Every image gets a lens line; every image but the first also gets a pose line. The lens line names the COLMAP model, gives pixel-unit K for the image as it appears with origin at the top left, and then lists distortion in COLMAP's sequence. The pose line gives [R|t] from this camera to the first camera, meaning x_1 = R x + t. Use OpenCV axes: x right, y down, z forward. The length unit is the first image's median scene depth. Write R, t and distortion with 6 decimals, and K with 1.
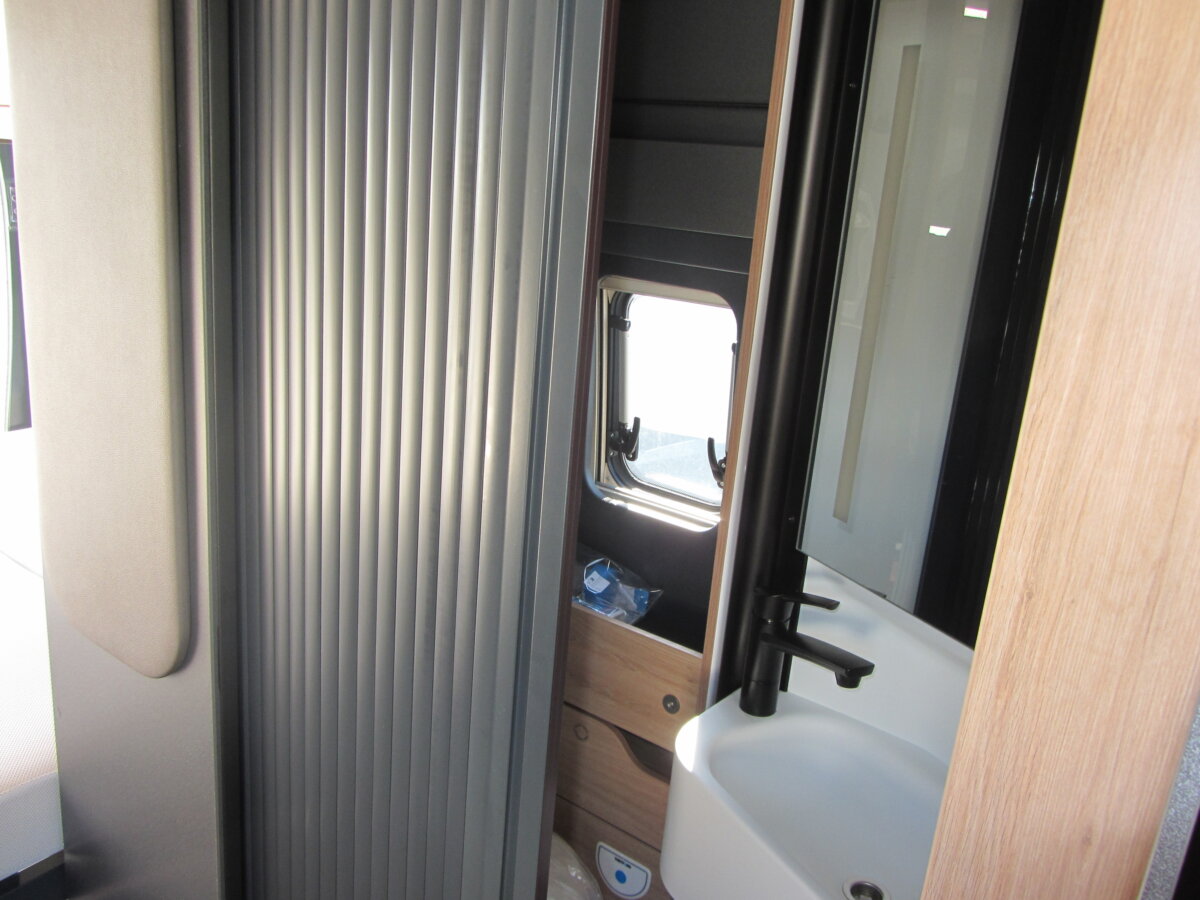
lens RADIAL K [[996.5, 0, 599.2], [0, 996.5, 444.9], [0, 0, 1]] dist [-0.028206, 0.001354]
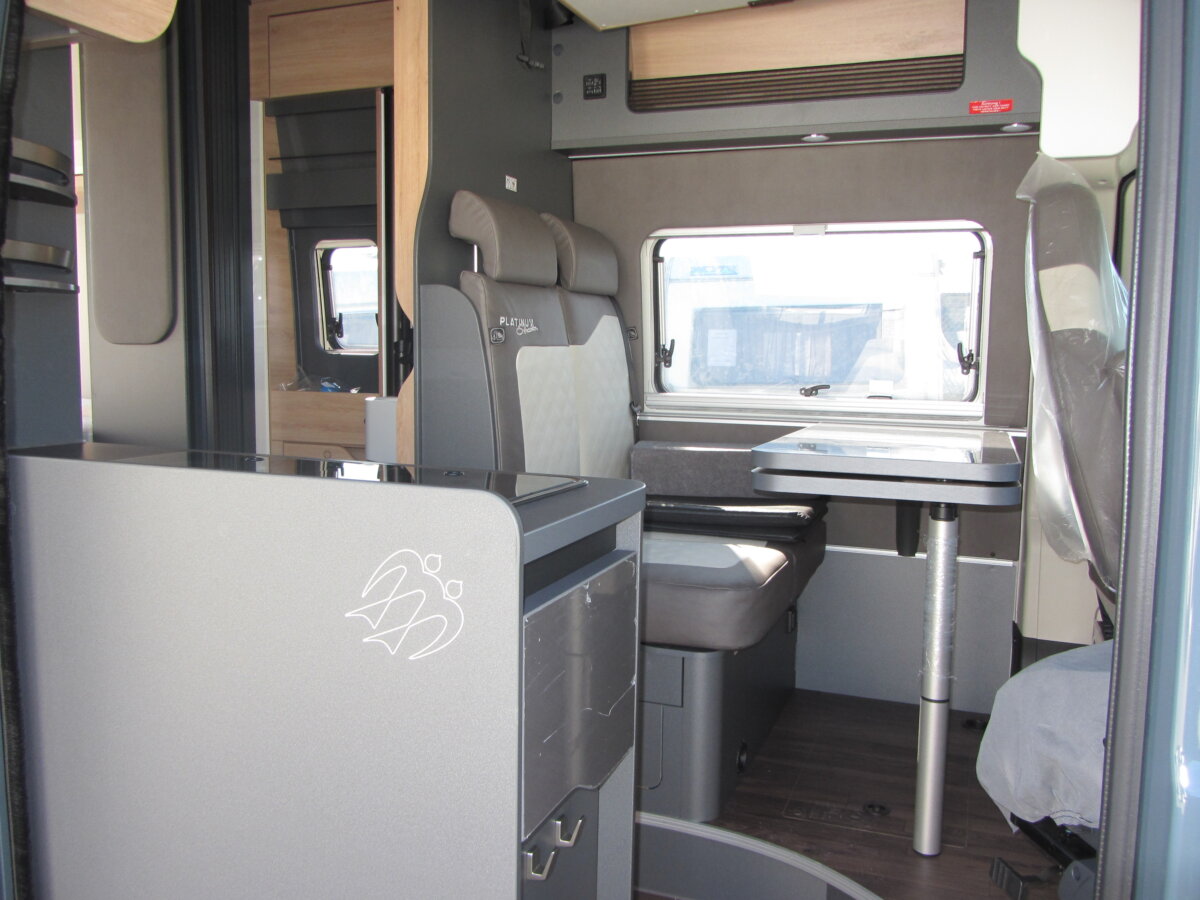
lens RADIAL K [[996.5, 0, 599.2], [0, 996.5, 444.9], [0, 0, 1]] dist [-0.028206, 0.001354]
pose [[0.957860, -0.101159, 0.268832, -0.030544], [0.140560, 0.981291, -0.131571, 0.611651], [-0.250492, 0.163814, 0.954159, -1.086644]]
